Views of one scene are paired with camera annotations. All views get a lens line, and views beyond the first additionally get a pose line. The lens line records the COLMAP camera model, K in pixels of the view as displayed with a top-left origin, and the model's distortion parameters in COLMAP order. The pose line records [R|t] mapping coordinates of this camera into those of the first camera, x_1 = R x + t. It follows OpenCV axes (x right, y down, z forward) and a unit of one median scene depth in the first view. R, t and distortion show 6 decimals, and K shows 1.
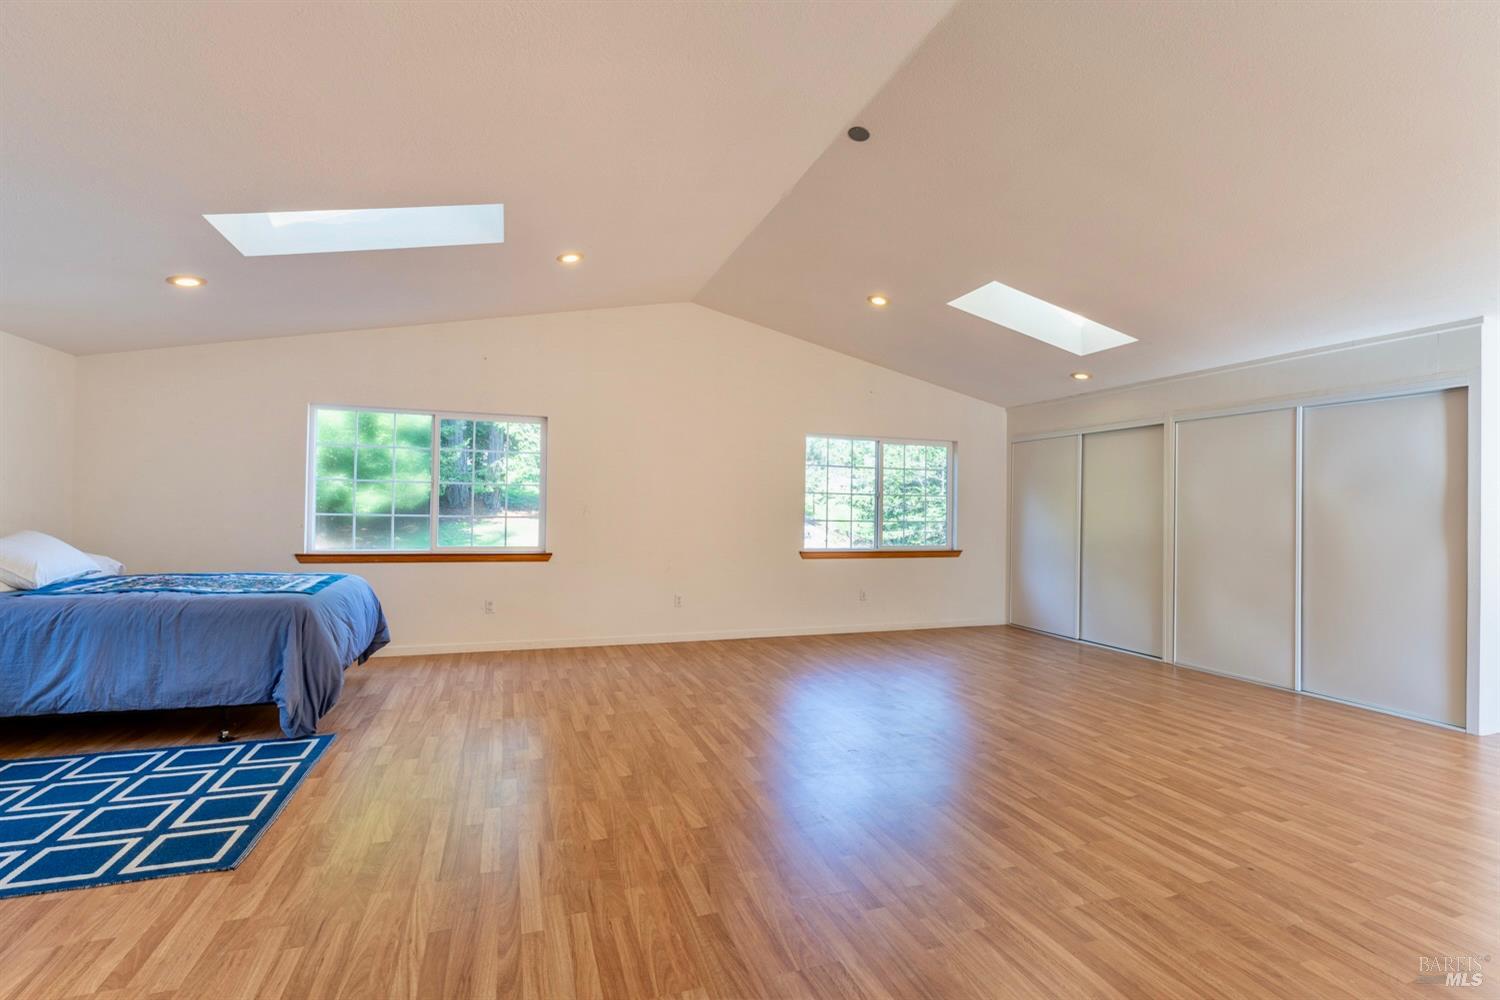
lens RADIAL K [[678.6, 0, 747.8], [0, 678.6, 504.0], [0, 0, 1]] dist [-0.002703, 0.000074]
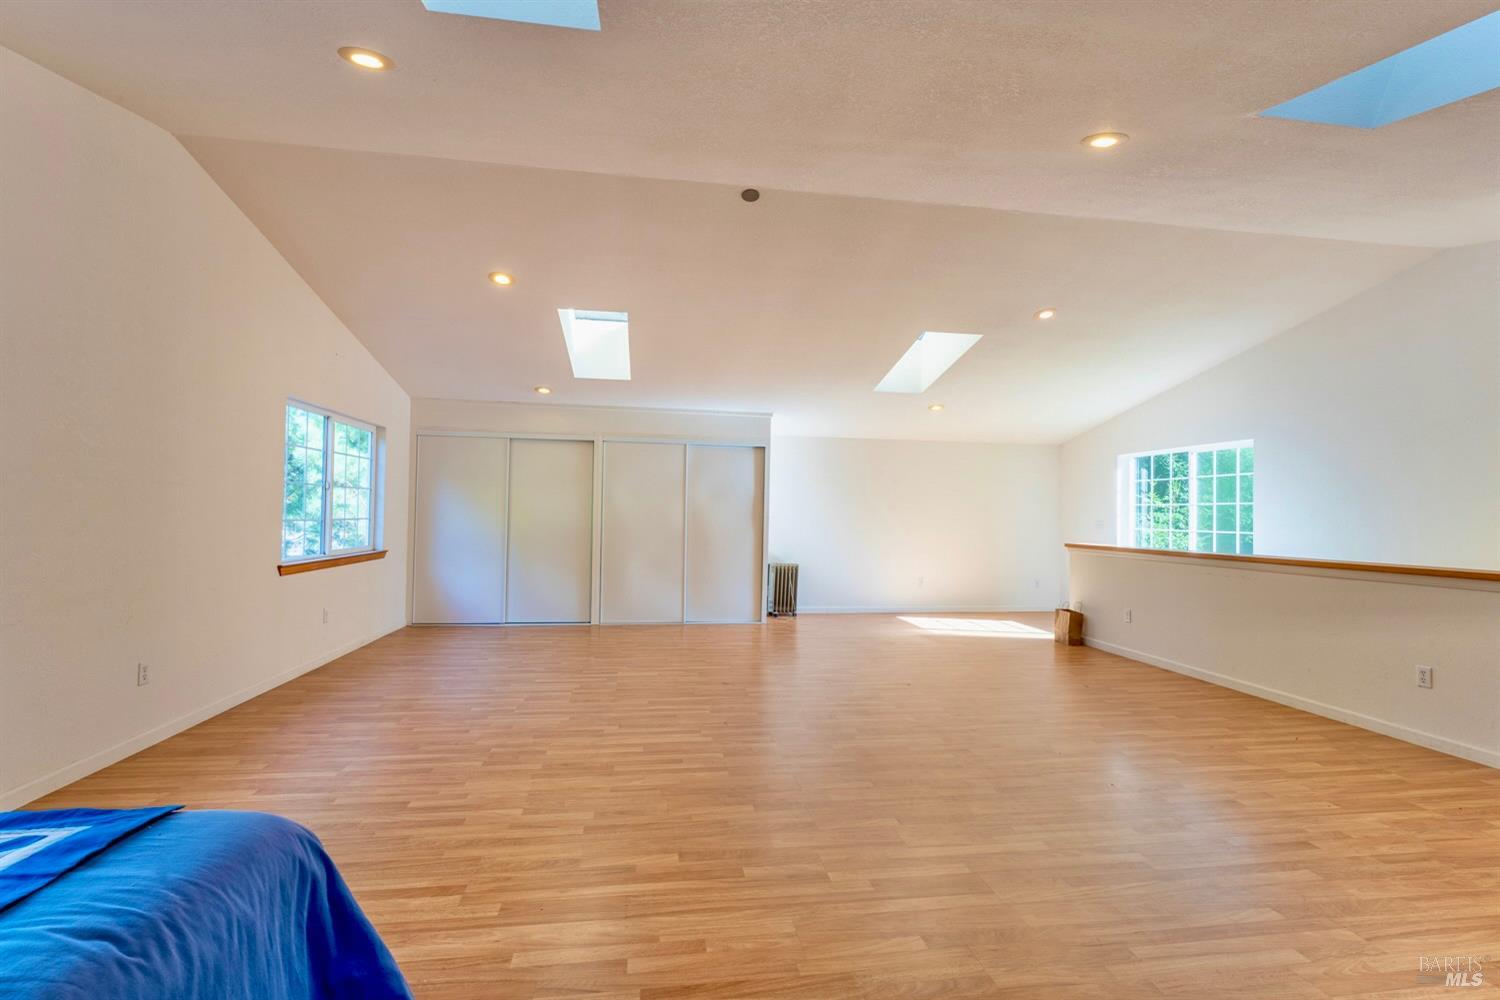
lens RADIAL K [[678.6, 0, 747.5], [0, 678.6, 503.2], [0, 0, 1]] dist [-0.002703, 0.000074]
pose [[0.177076, 0.004499, 0.984187, -0.761375], [-0.023278, 0.999729, -0.000382, -0.007219], [-0.983922, -0.022842, 0.177133, 0.599029]]
